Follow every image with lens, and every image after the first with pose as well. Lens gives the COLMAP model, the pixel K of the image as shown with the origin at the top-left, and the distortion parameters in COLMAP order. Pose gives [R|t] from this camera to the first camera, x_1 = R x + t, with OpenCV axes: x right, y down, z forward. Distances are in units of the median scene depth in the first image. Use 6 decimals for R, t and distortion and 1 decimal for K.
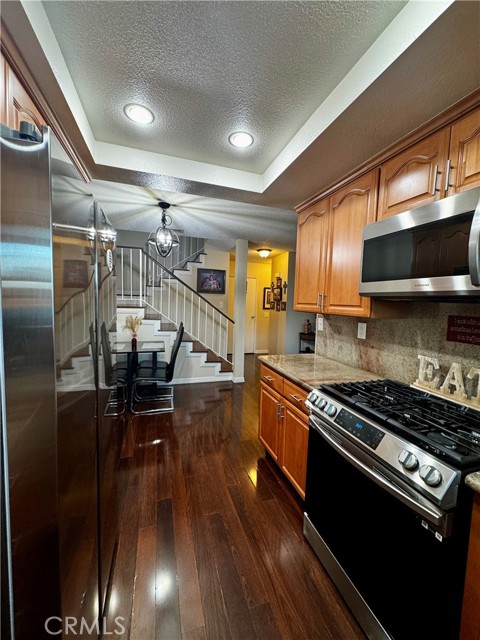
lens RADIAL K [[256.6, 0, 240.4], [0, 256.6, 320.3], [0, 0, 1]] dist [-0.003638, 0.000345]
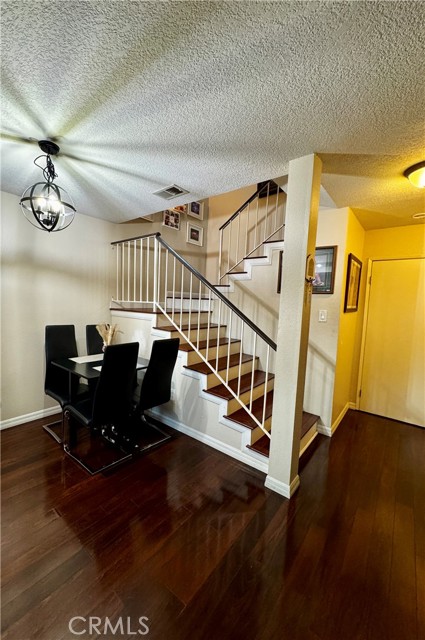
lens RADIAL K [[256.9, 0, 184.9], [0, 256.9, 320.0], [0, 0, 1]] dist [0.011331, 0.000059]
pose [[0.514755, 0.055453, -0.855542, 0.237815], [-0.084129, 0.996357, 0.013962, -0.037025], [0.853200, 0.064789, 0.517544, 0.536641]]
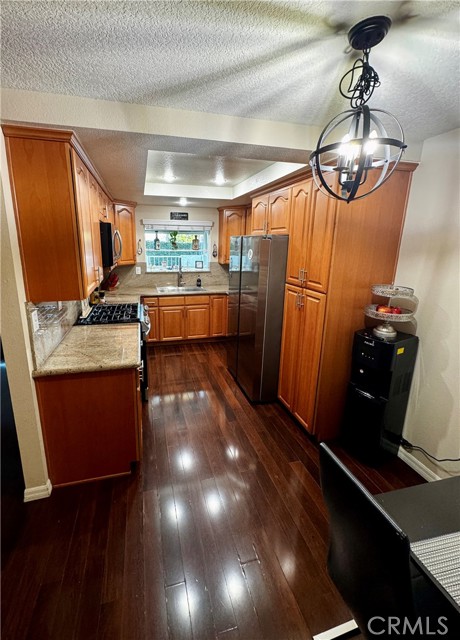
lens RADIAL K [[268.8, 0, 205.9], [0, 268.8, 299.4], [0, 0, 1]] dist [-0.002030, 0.000439]
pose [[-0.996401, -0.057819, 0.061984, -0.072895], [-0.037874, 0.957870, 0.284692, -0.118923], [-0.075833, 0.281320, -0.956613, 0.781229]]
